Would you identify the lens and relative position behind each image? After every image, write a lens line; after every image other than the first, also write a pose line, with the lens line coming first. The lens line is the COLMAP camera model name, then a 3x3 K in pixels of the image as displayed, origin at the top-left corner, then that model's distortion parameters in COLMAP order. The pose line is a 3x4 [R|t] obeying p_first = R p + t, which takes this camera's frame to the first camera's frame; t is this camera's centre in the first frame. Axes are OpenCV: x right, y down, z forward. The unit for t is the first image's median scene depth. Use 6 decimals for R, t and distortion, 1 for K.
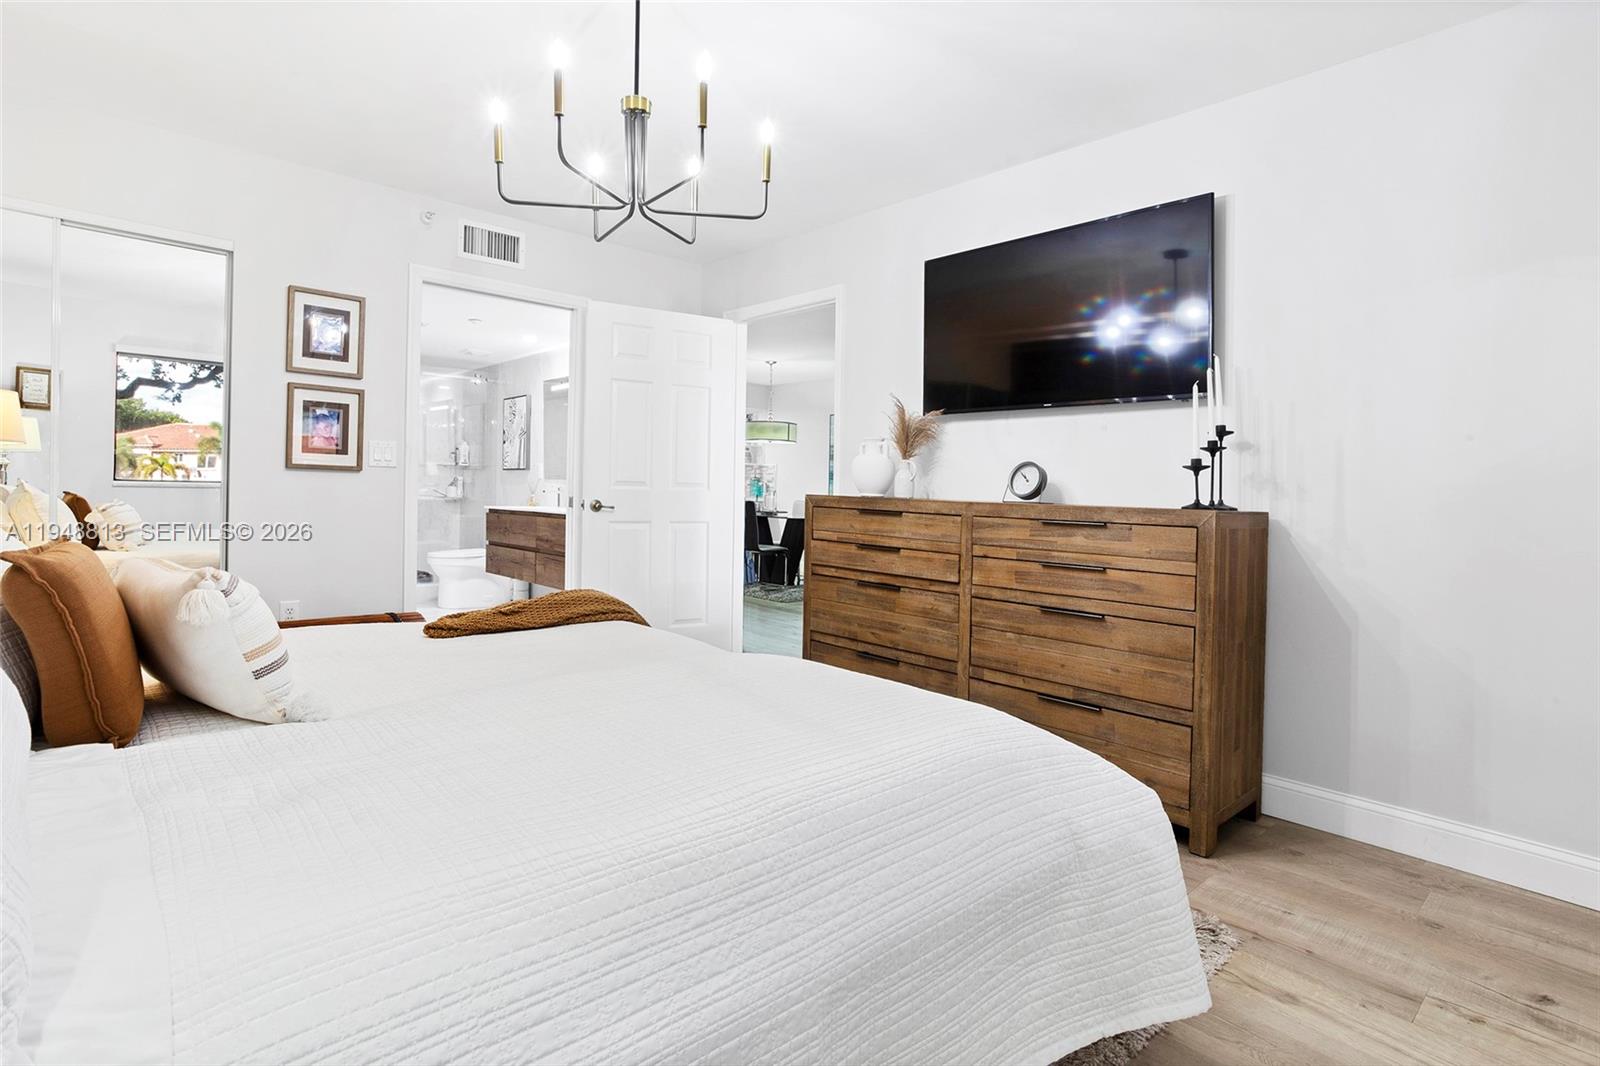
lens RADIAL K [[792.4, 0, 796.8], [0, 792.4, 529.8], [0, 0, 1]] dist [-0.005534, 0.007581]
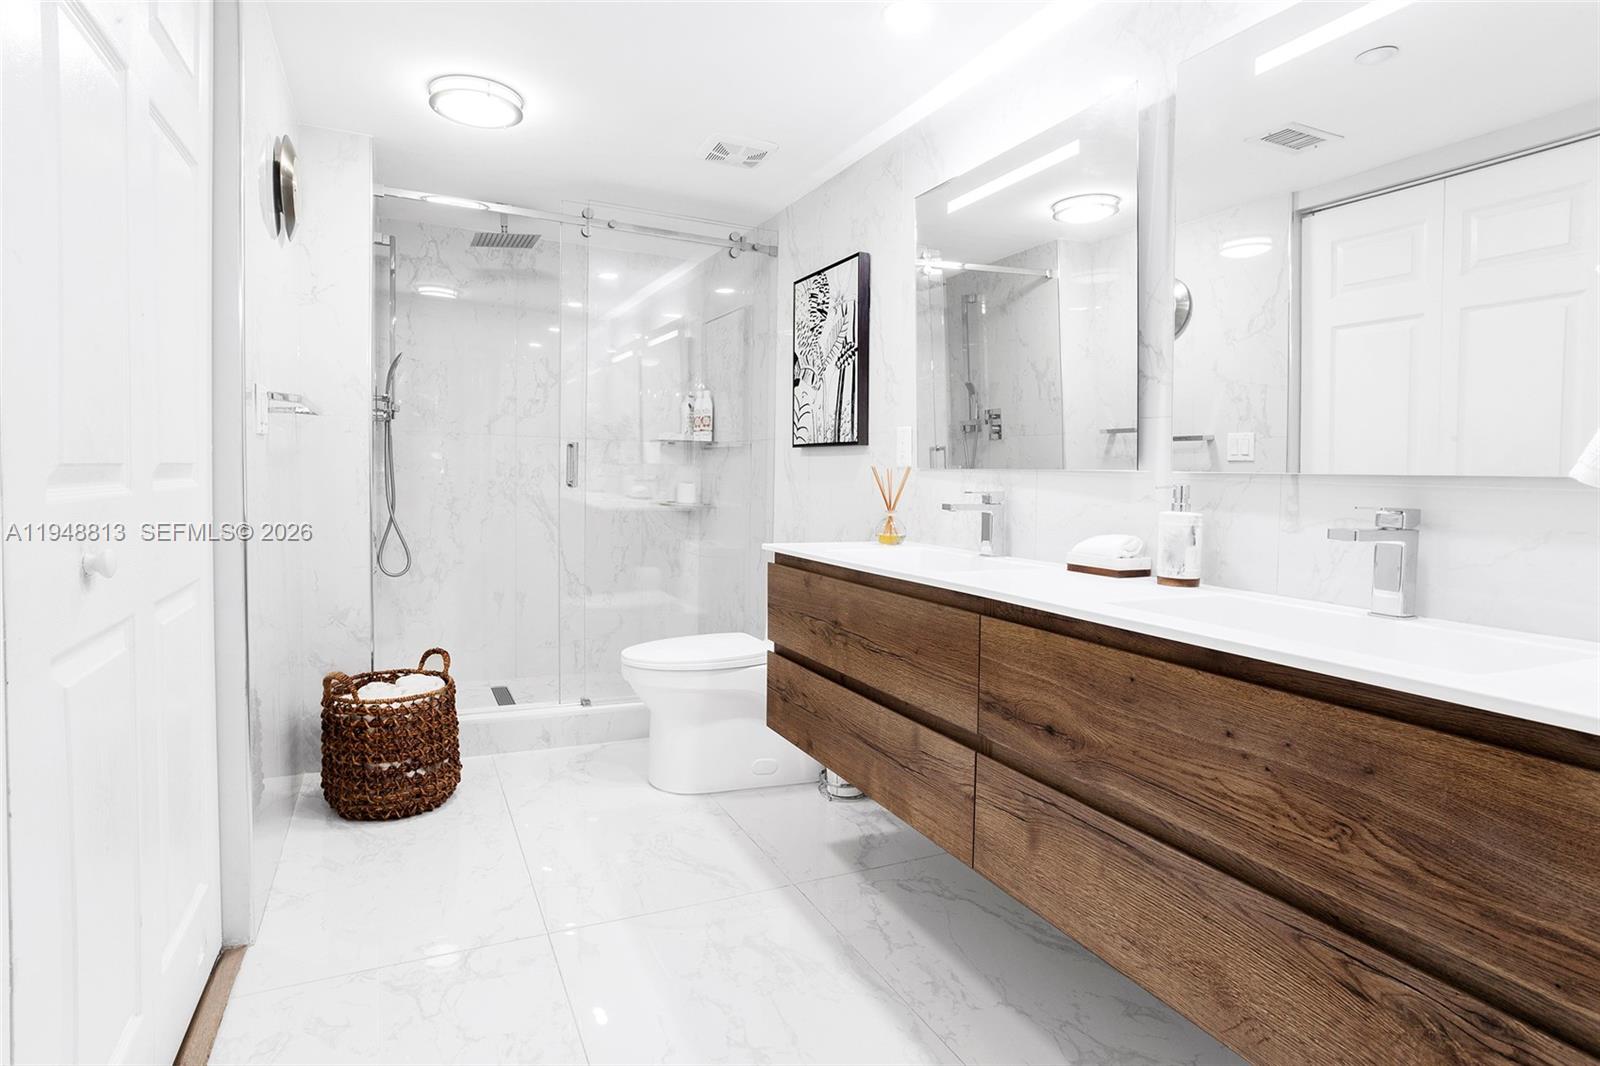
lens RADIAL K [[792.4, 0, 797.8], [0, 792.4, 521.4], [0, 0, 1]] dist [-0.005534, 0.007581]
pose [[0.962838, 0.001614, -0.270075, -0.272103], [0.001847, 0.999919, 0.012560, -0.043976], [0.270073, -0.012593, 0.962757, 0.632161]]
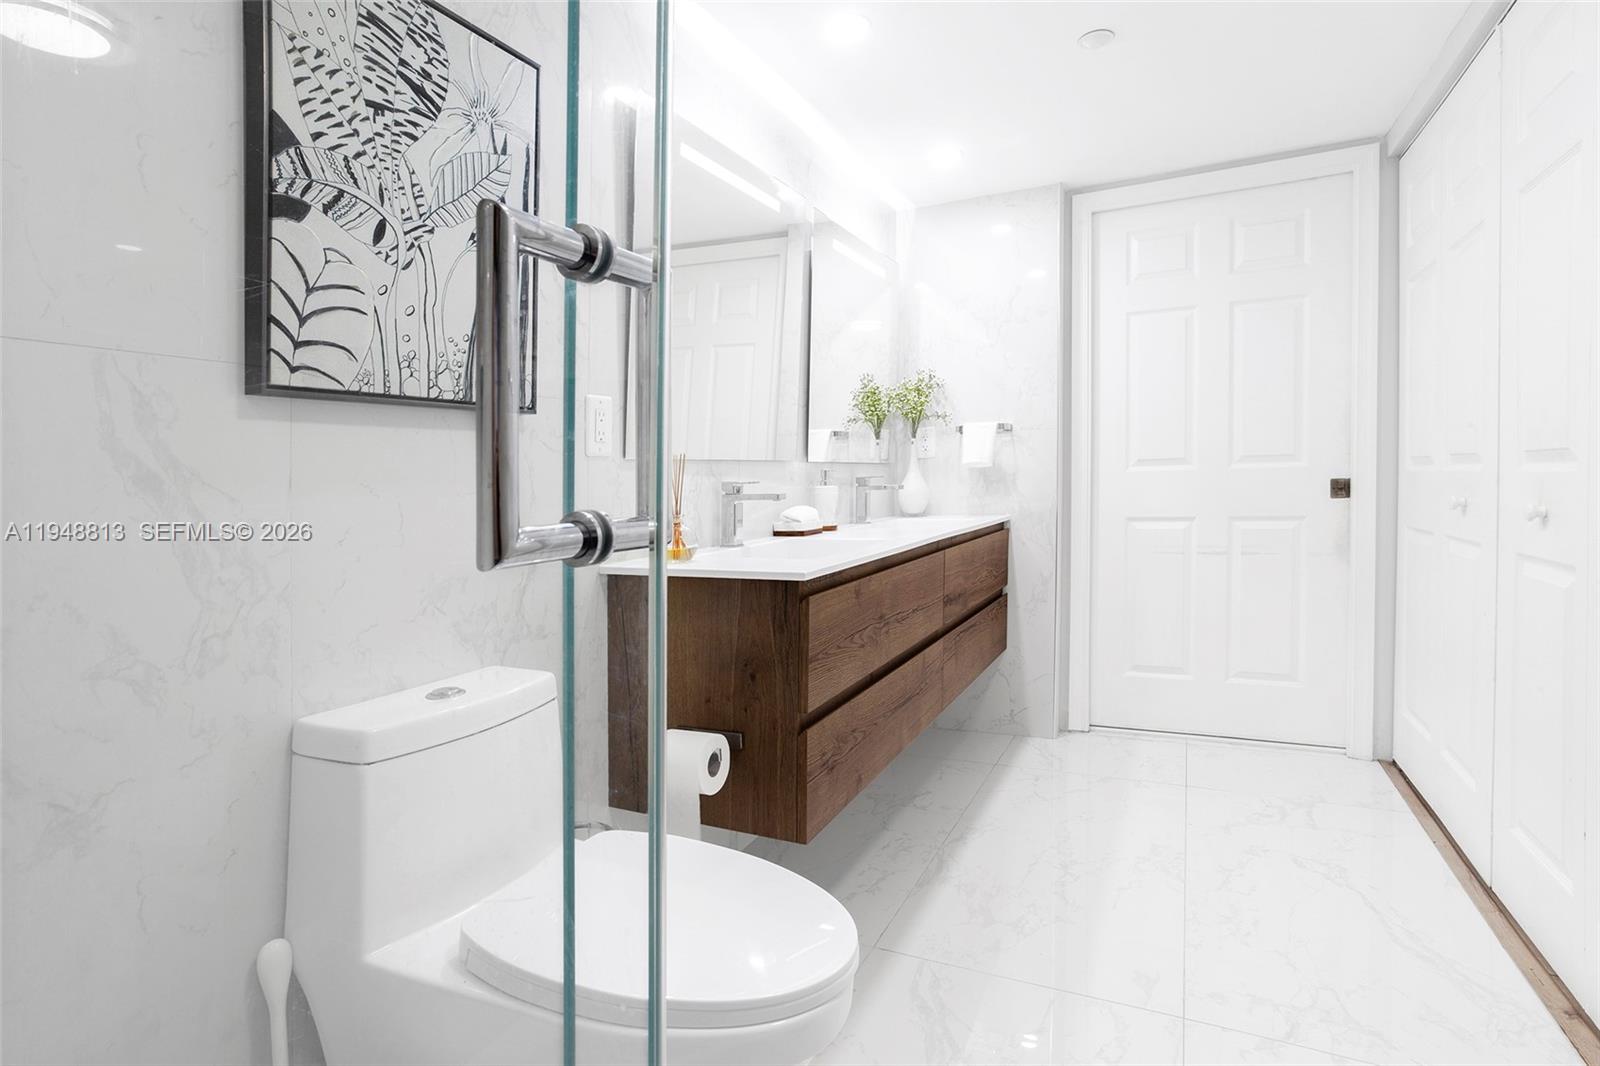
lens RADIAL K [[792.4, 0, 807.6], [0, 792.4, 535.4], [0, 0, 1]] dist [-0.005534, 0.007581]
pose [[-0.364413, -0.092407, 0.926641, -0.581280], [0.052099, 0.991483, 0.119362, -0.066322], [-0.929779, 0.091775, -0.356495, 1.031432]]
